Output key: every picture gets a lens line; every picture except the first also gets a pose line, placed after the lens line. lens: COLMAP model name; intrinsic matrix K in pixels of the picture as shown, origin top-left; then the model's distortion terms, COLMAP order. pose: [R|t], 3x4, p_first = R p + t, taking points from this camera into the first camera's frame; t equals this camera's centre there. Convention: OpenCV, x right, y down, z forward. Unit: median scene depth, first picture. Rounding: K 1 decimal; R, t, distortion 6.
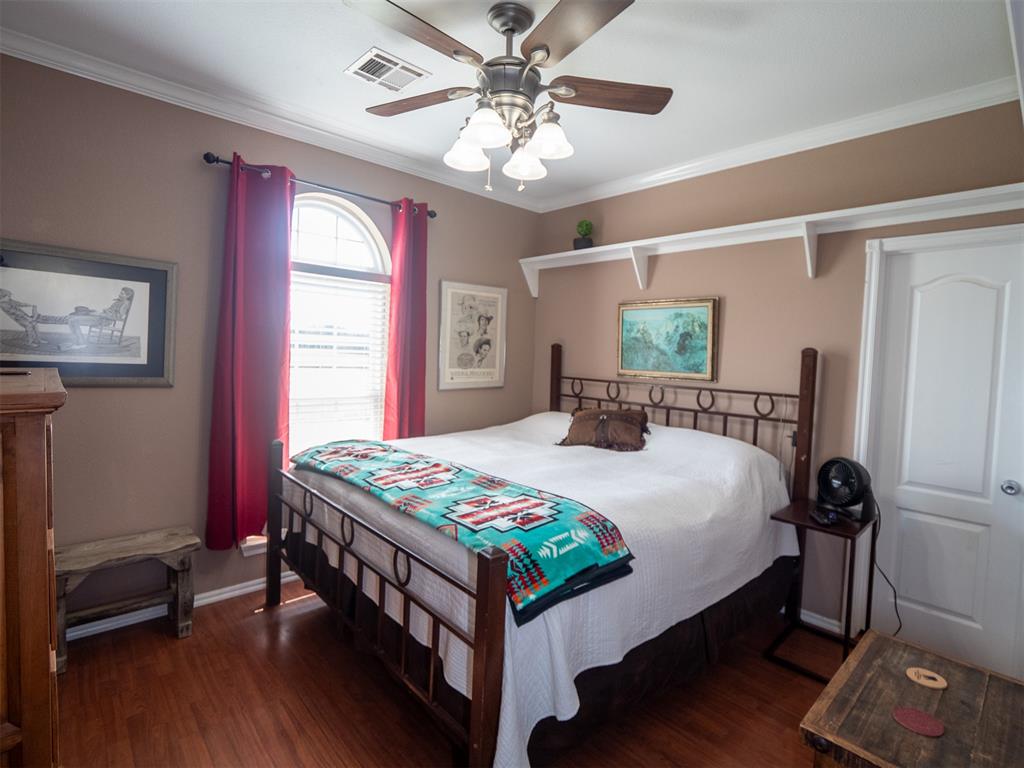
lens RADIAL K [[510.9, 0, 524.2], [0, 510.9, 372.7], [0, 0, 1]] dist [-0.008942, -0.002991]
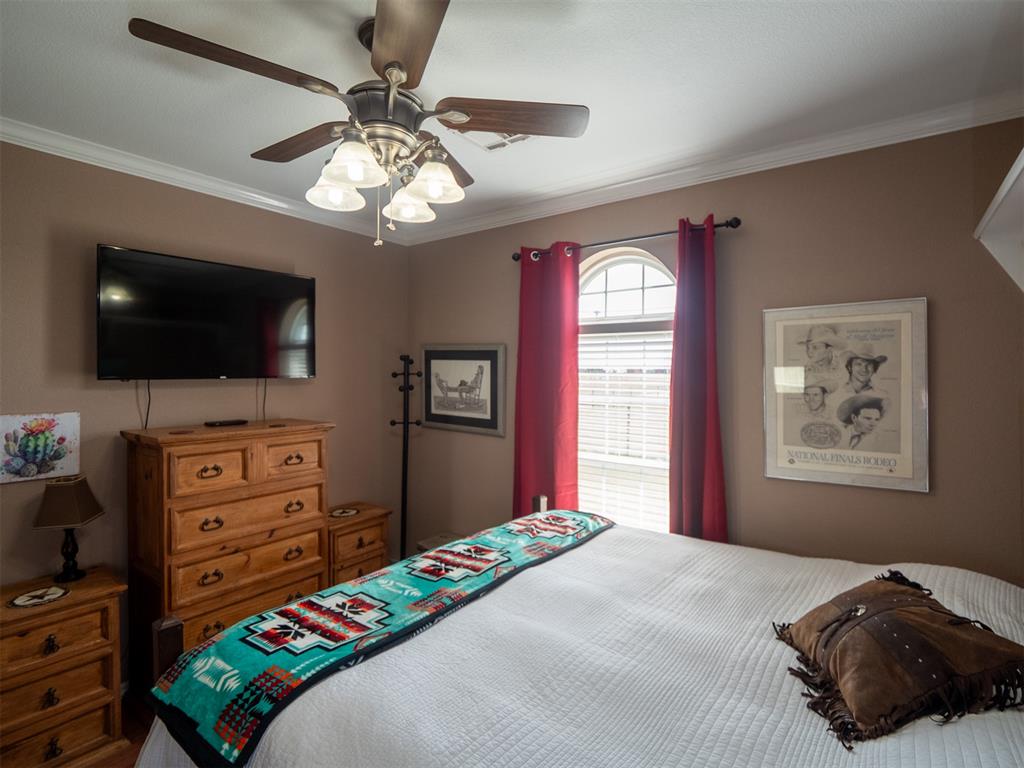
lens RADIAL K [[510.9, 0, 524.2], [0, 510.9, 372.7], [0, 0, 1]] dist [-0.008942, -0.002991]
pose [[0.178215, -0.033886, -0.983408, 0.471990], [-0.038615, 0.998396, -0.041400, -0.066561], [0.983234, 0.045353, 0.176621, 0.628989]]
